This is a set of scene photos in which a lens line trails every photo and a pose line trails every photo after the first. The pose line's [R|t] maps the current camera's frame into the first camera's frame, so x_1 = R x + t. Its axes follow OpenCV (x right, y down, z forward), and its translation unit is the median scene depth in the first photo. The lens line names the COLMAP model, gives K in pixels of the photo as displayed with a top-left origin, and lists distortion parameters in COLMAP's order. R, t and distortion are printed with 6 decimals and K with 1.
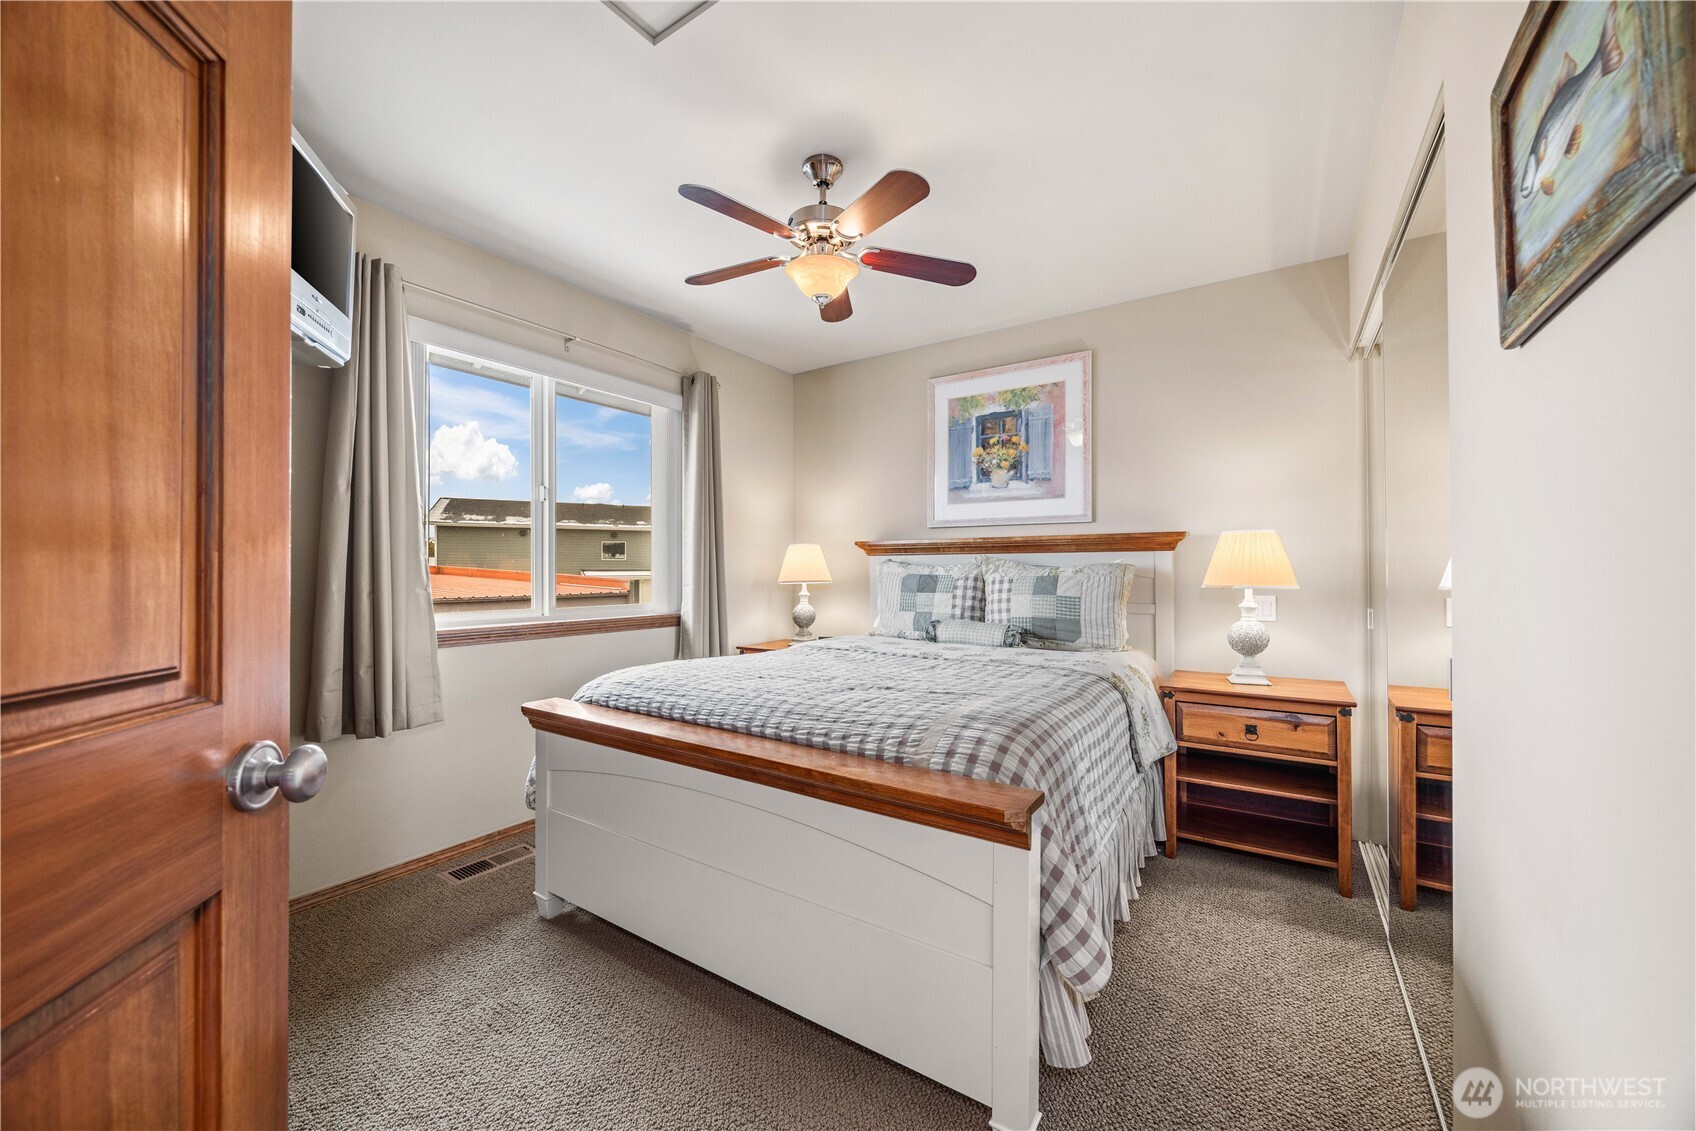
lens RADIAL K [[651.3, 0, 852.6], [0, 651.3, 560.2], [0, 0, 1]] dist [-0.002529, -0.000297]
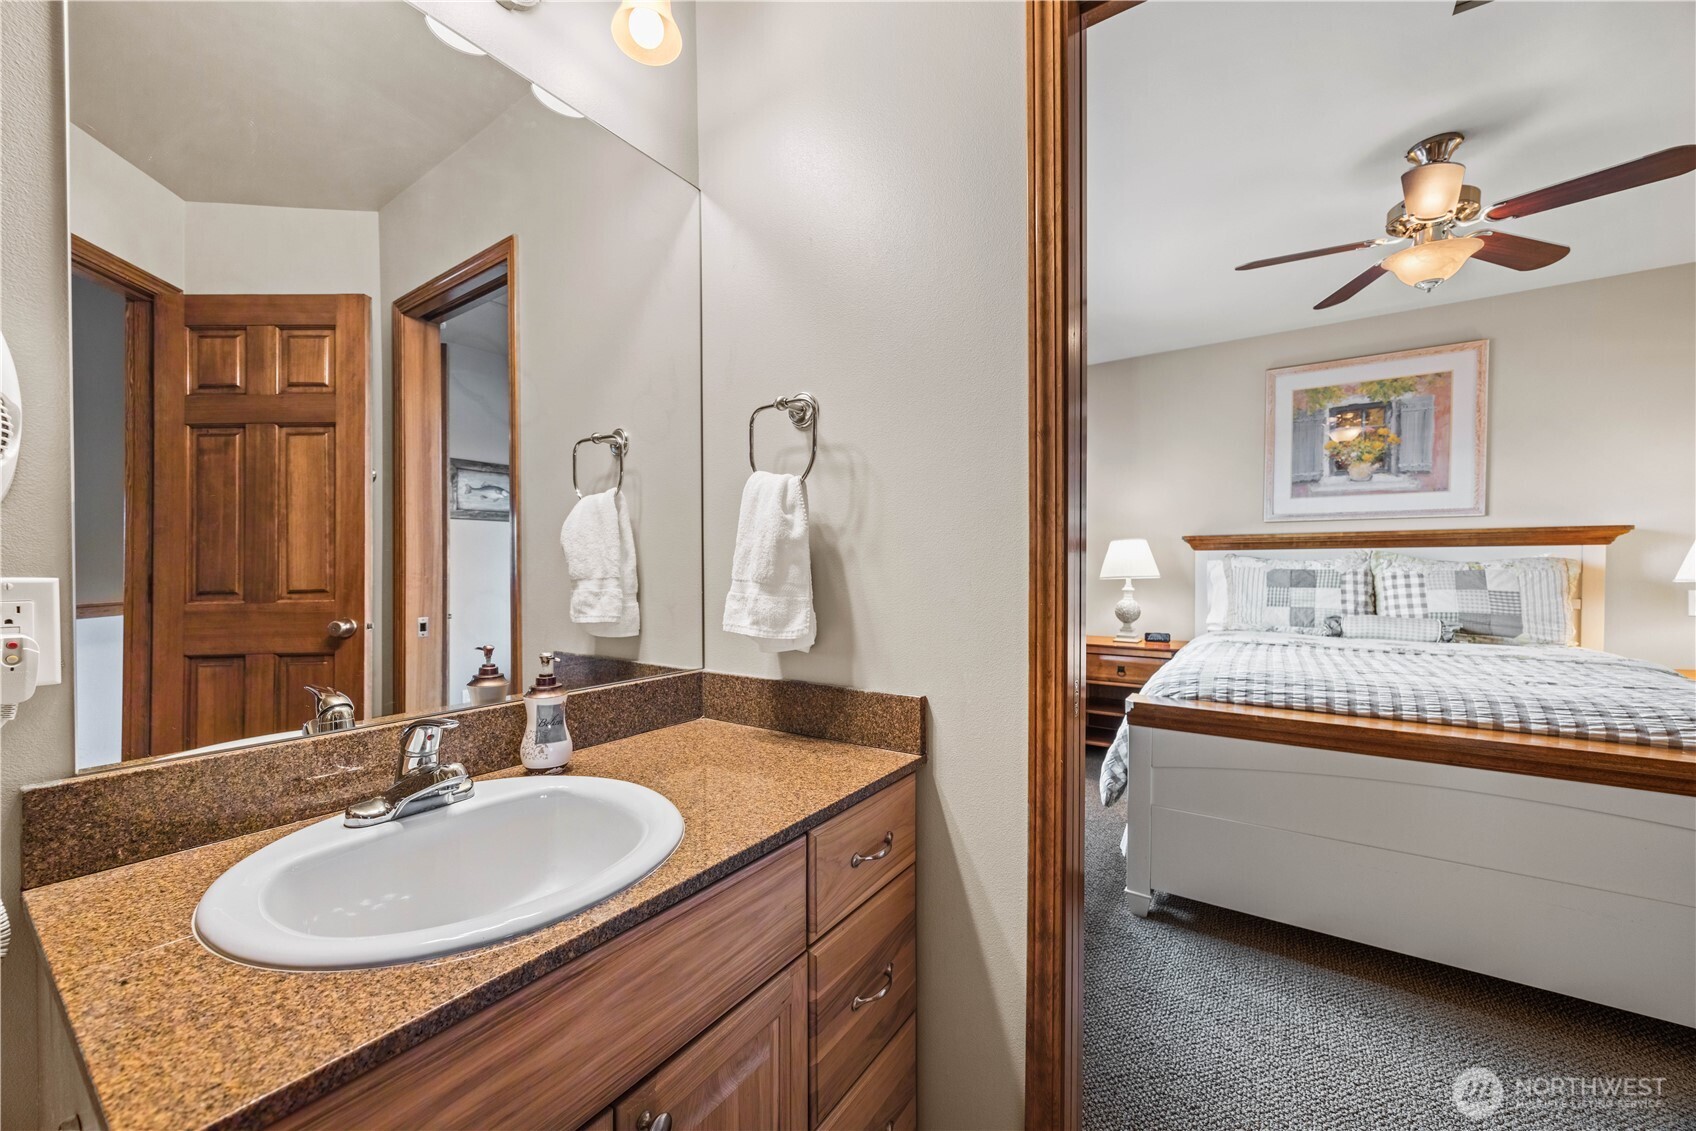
lens RADIAL K [[651.3, 0, 863.1], [0, 651.3, 569.8], [0, 0, 1]] dist [-0.002529, -0.000297]
pose [[0.999992, 0.000504, -0.003844, -0.554038], [-0.000433, 0.999831, 0.018382, 0.005095], [0.003853, -0.018380, 0.999824, 0.015585]]
